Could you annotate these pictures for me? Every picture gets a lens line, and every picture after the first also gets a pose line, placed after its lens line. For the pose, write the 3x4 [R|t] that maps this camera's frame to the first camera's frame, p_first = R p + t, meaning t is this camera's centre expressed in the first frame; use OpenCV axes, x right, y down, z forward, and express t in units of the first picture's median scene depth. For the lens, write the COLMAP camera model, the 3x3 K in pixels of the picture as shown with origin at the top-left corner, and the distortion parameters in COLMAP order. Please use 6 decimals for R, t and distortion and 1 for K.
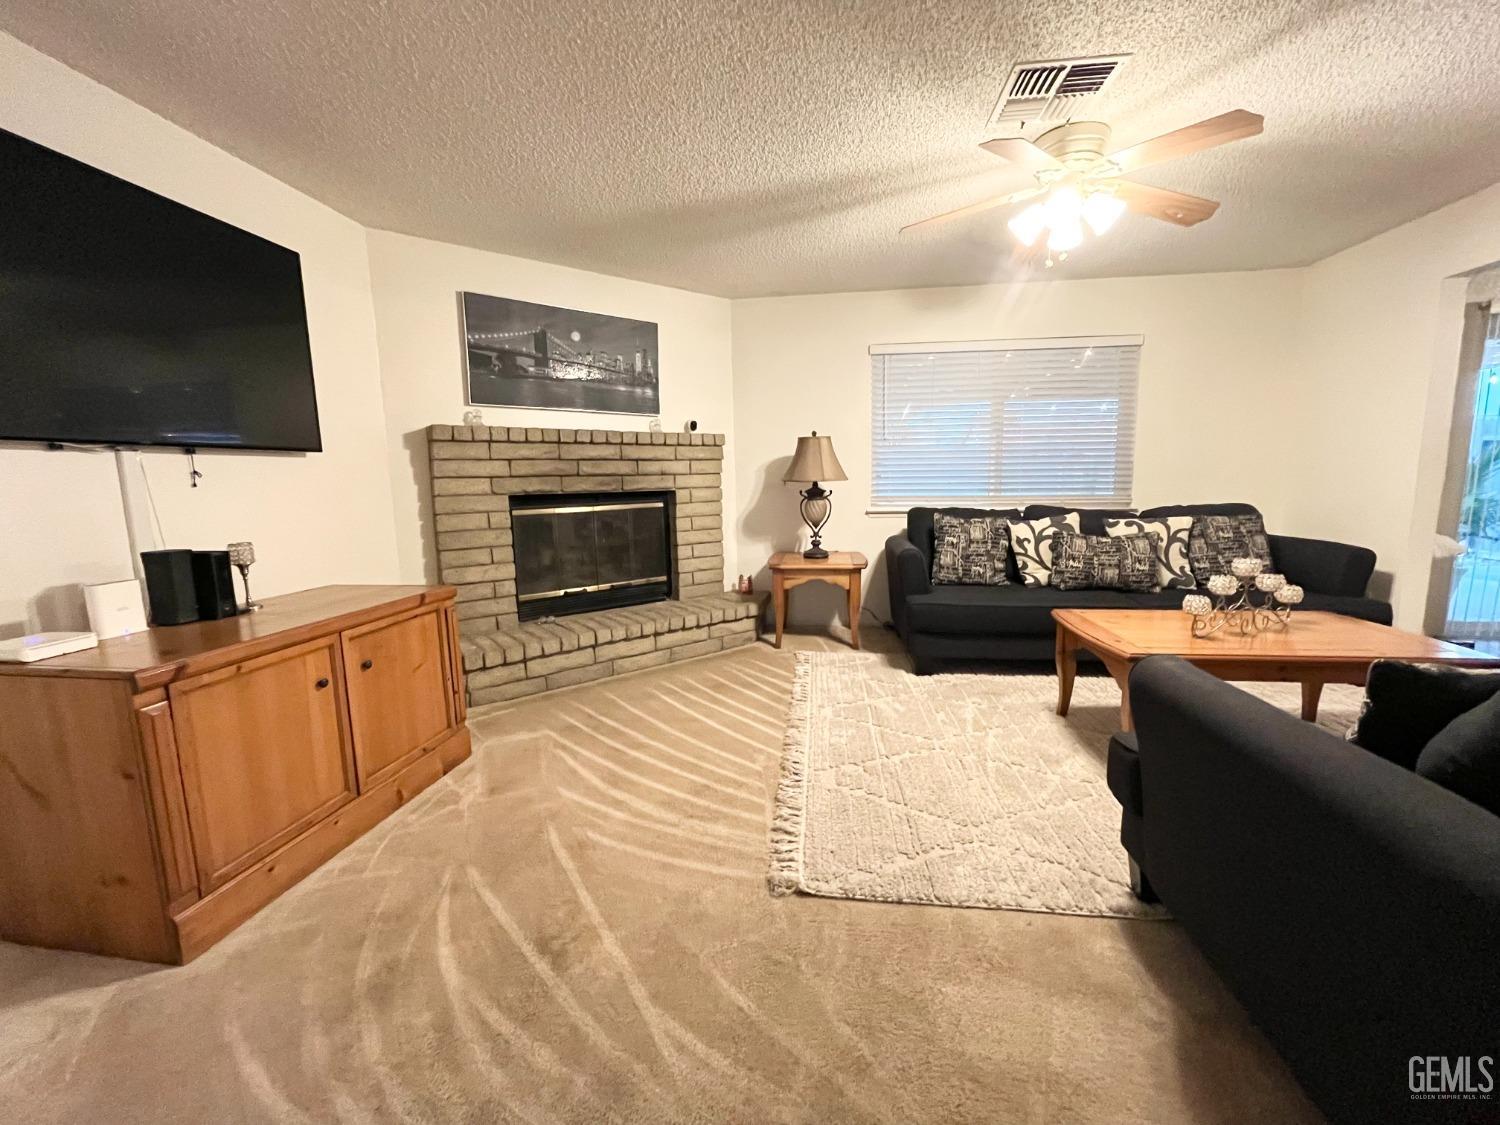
lens RADIAL K [[613.3, 0, 744.9], [0, 613.3, 560.3], [0, 0, 1]] dist [-0.001291, -0.000436]
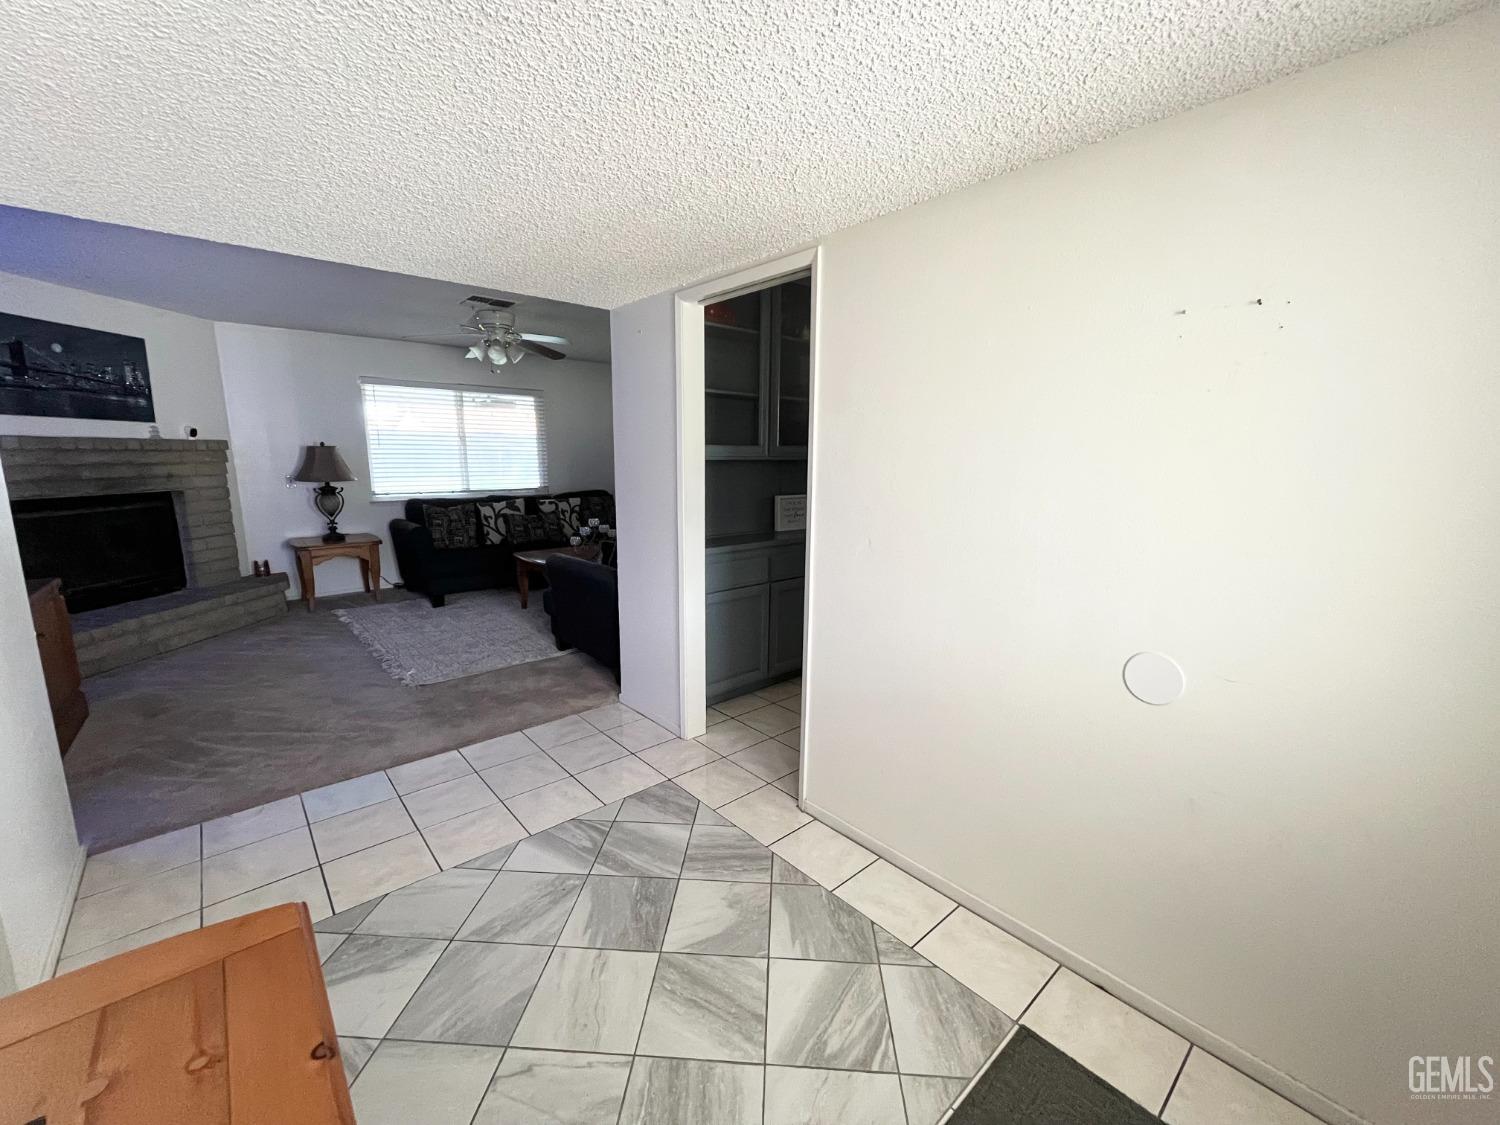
lens RADIAL K [[613.3, 0, 744.9], [0, 613.3, 560.3], [0, 0, 1]] dist [-0.001291, -0.000436]
pose [[0.656812, -0.110018, 0.745986, -0.294252], [0.086115, 0.993771, 0.070741, 0.023031], [-0.749121, 0.017778, 0.662194, -0.524982]]
